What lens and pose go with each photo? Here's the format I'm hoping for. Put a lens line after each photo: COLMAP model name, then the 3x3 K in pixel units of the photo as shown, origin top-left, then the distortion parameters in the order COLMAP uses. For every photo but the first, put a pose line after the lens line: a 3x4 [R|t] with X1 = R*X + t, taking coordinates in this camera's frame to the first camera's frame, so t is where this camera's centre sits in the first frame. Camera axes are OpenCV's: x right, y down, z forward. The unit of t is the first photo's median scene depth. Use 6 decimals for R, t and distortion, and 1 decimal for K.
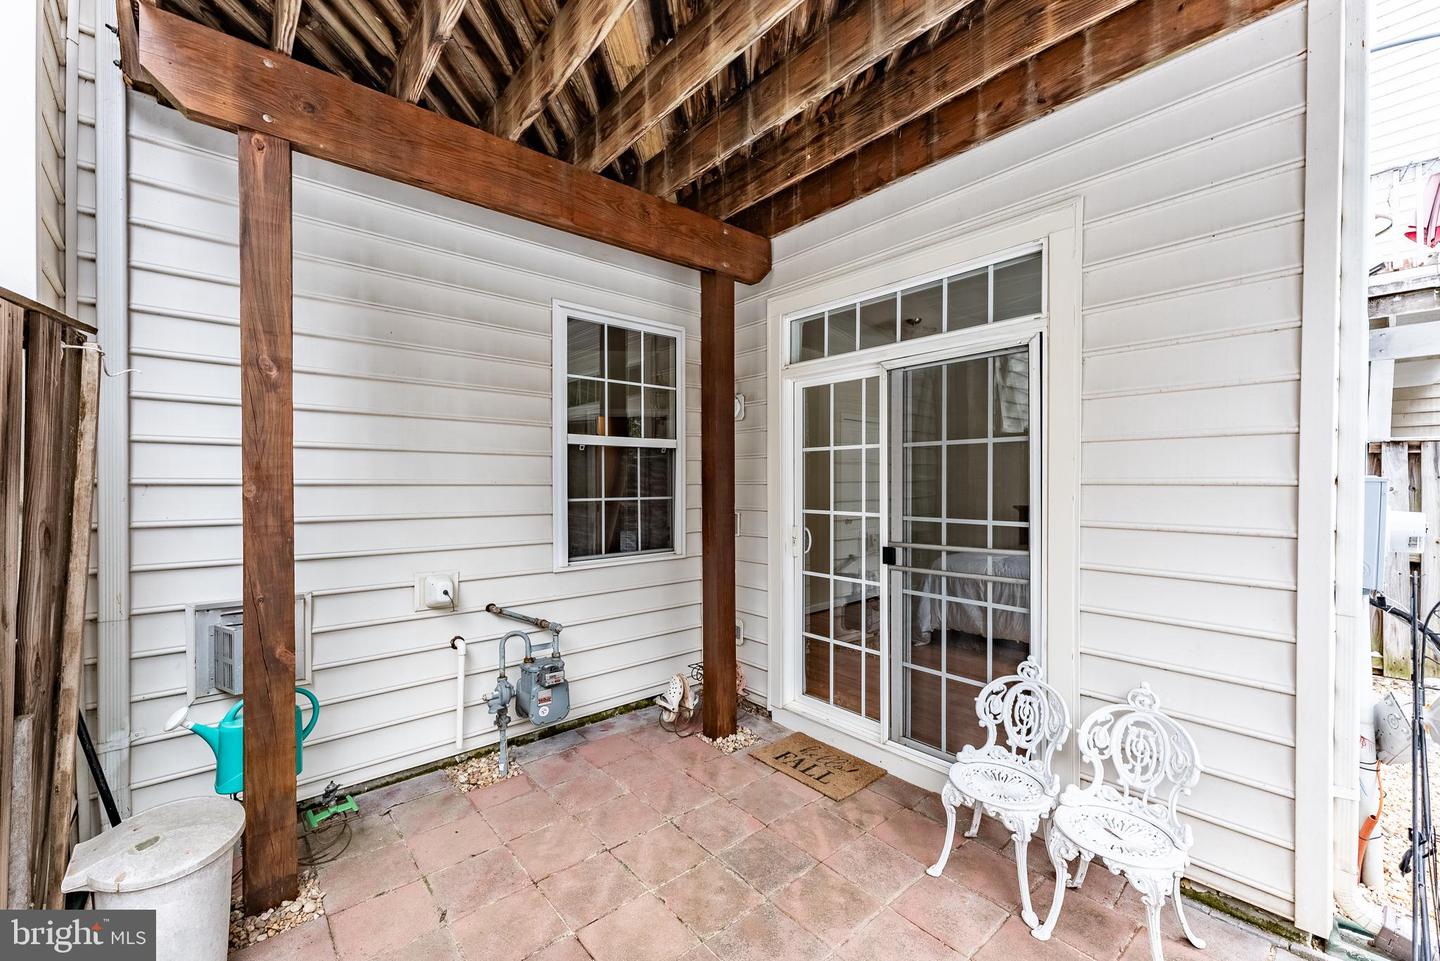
lens RADIAL K [[582.6, 0, 721.2], [0, 582.6, 487.0], [0, 0, 1]] dist [-0.000138, 0.000099]
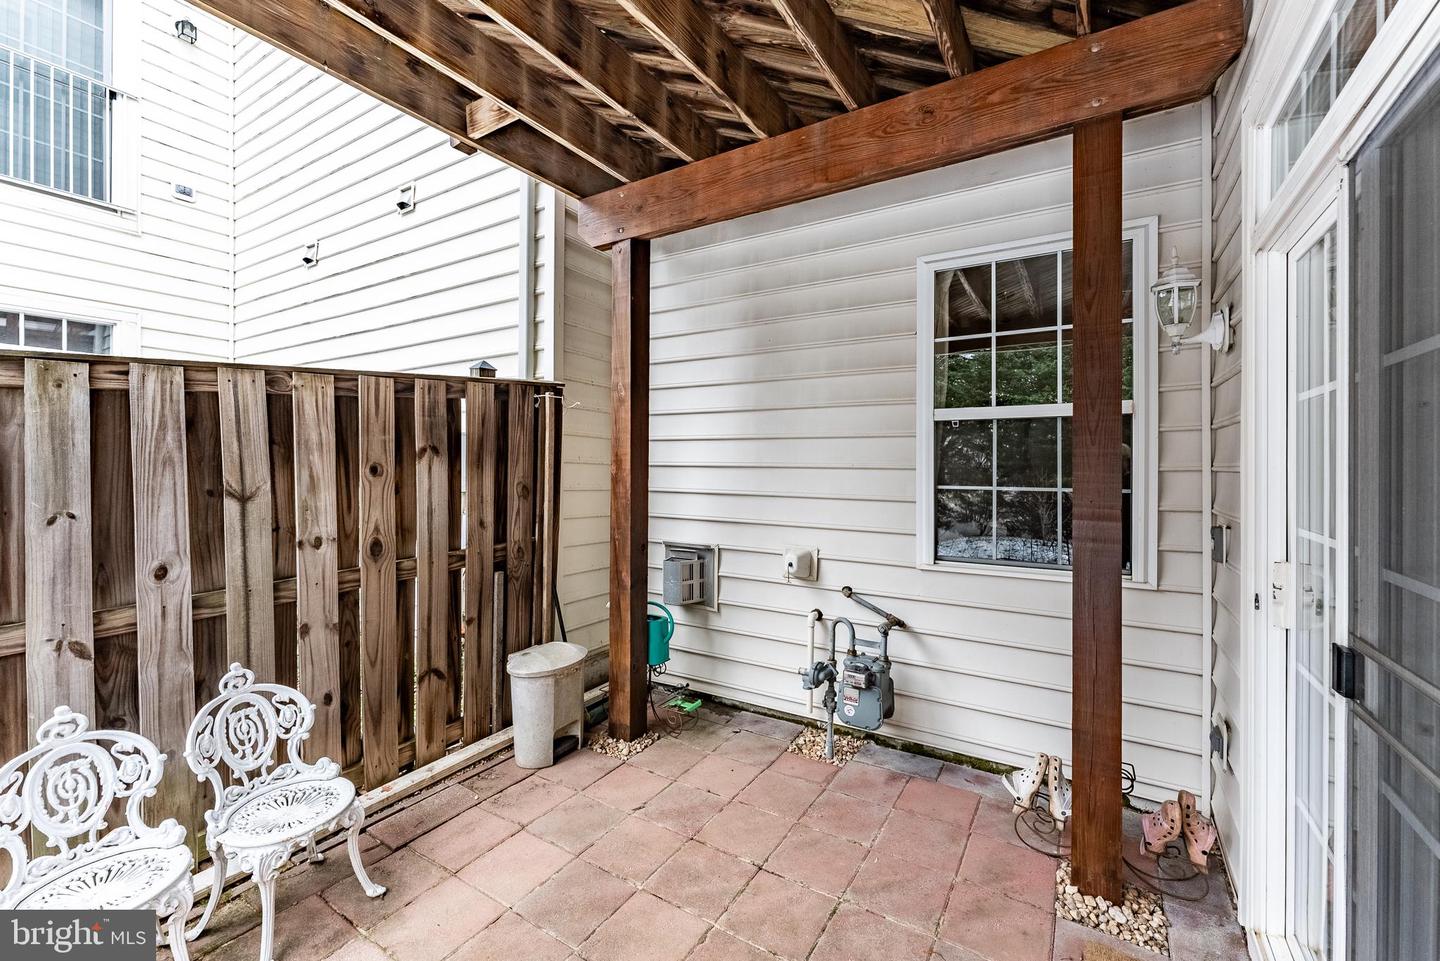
lens RADIAL K [[582.6, 0, 752.4], [0, 582.6, 466.7], [0, 0, 1]] dist [0.000021, -0.000008]
pose [[0.318483, 0.005974, -0.947910, 0.514024], [-0.012705, 0.999917, 0.002033, -0.006140], [0.947844, 0.011396, 0.318532, 0.534217]]
